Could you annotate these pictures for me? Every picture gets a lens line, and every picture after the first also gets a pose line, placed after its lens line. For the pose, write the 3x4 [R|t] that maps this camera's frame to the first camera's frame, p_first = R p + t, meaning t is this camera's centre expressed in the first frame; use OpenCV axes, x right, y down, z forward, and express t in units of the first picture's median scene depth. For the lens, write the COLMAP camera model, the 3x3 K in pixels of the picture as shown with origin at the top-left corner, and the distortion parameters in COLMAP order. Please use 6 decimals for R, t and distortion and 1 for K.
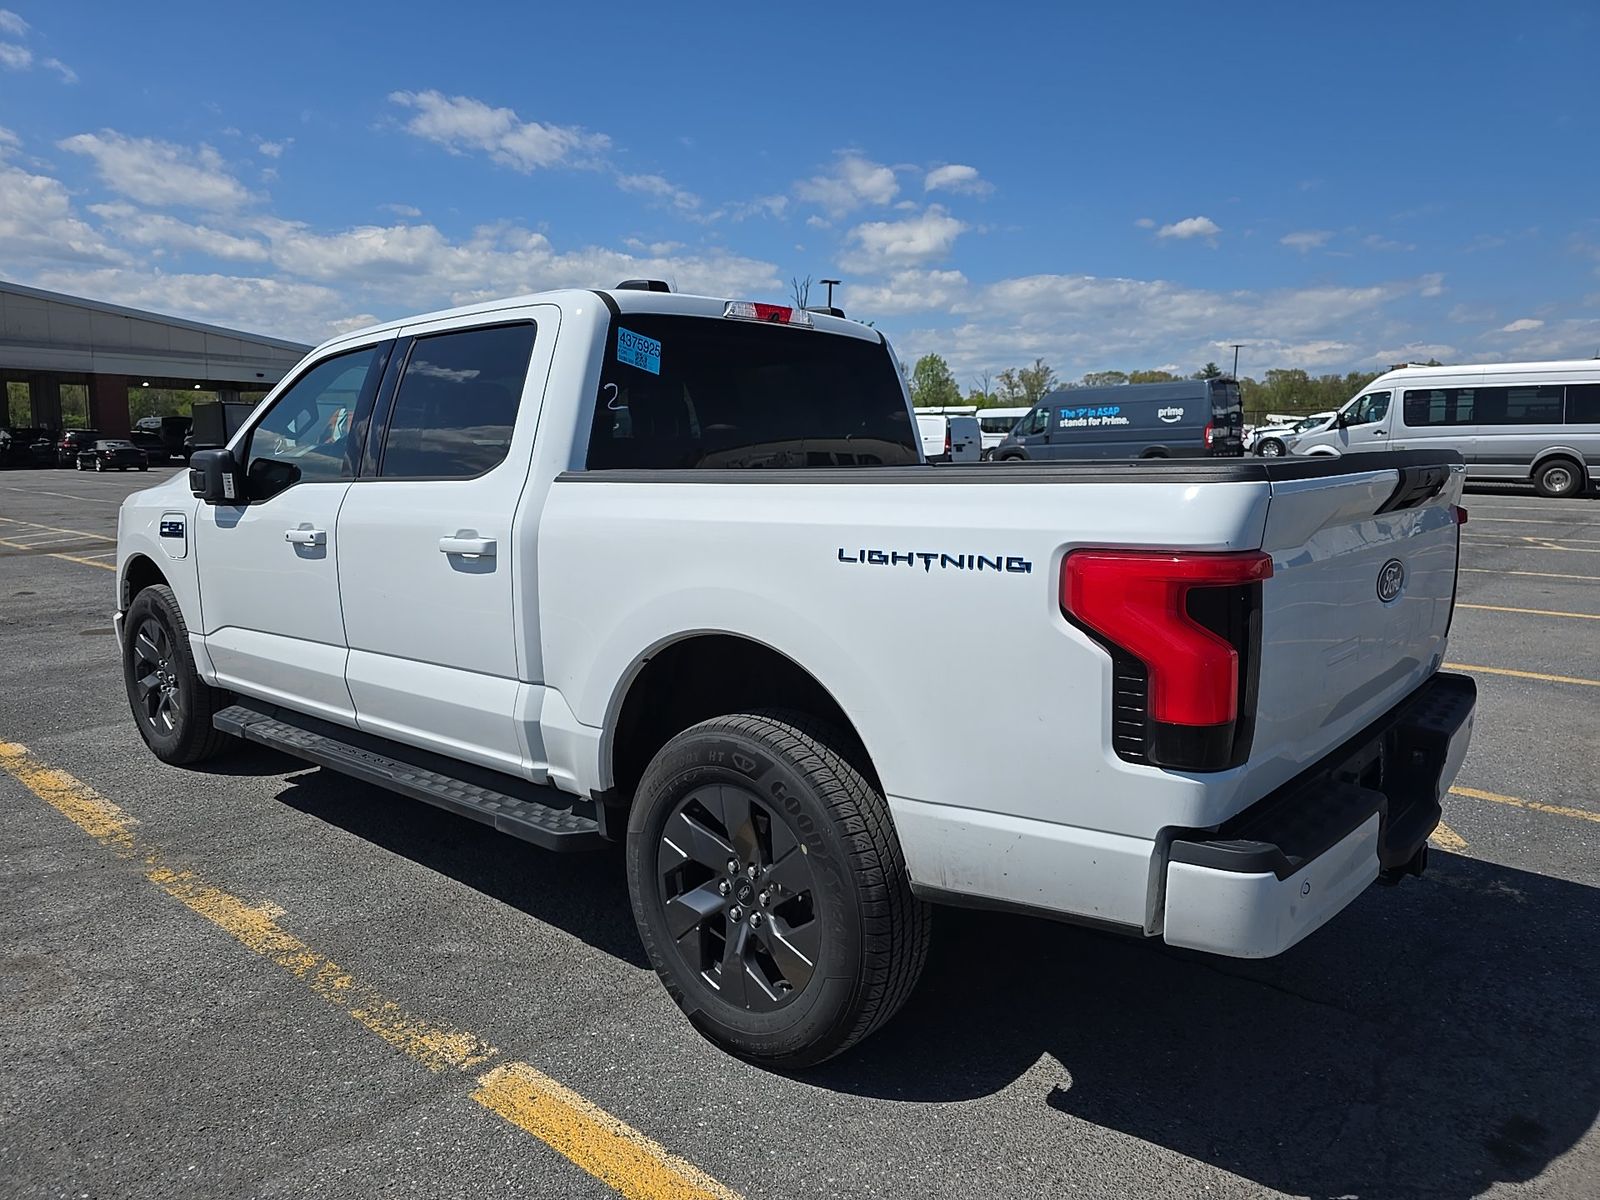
lens RADIAL K [[1092.0, 0, 790.2], [0, 1092.0, 616.3], [0, 0, 1]] dist [0.020527, -0.017316]
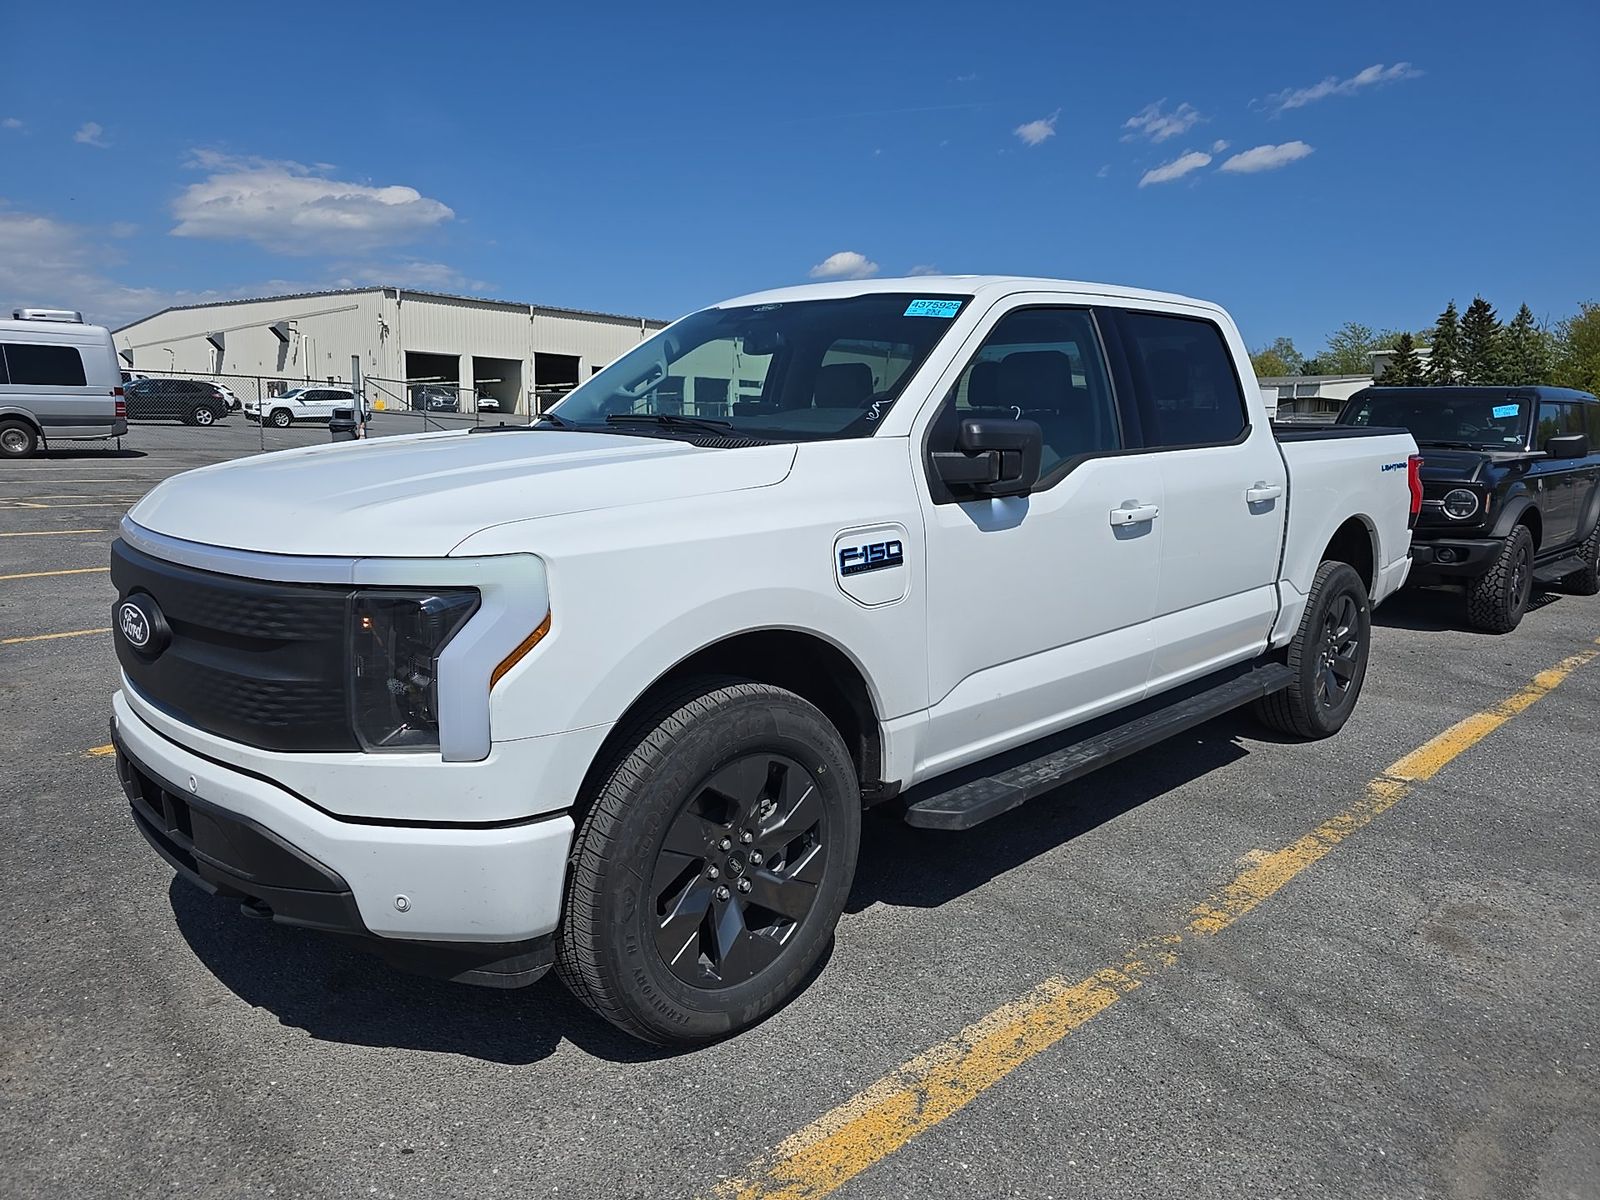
lens RADIAL K [[1092.0, 0, 798.5], [0, 1092.0, 614.0], [0, 0, 1]] dist [0.020527, -0.017316]
pose [[0.062716, -0.173760, 0.982789, -1.393471], [0.138258, 0.976746, 0.163869, -0.183410], [-0.988409, 0.125601, 0.085281, 1.218955]]
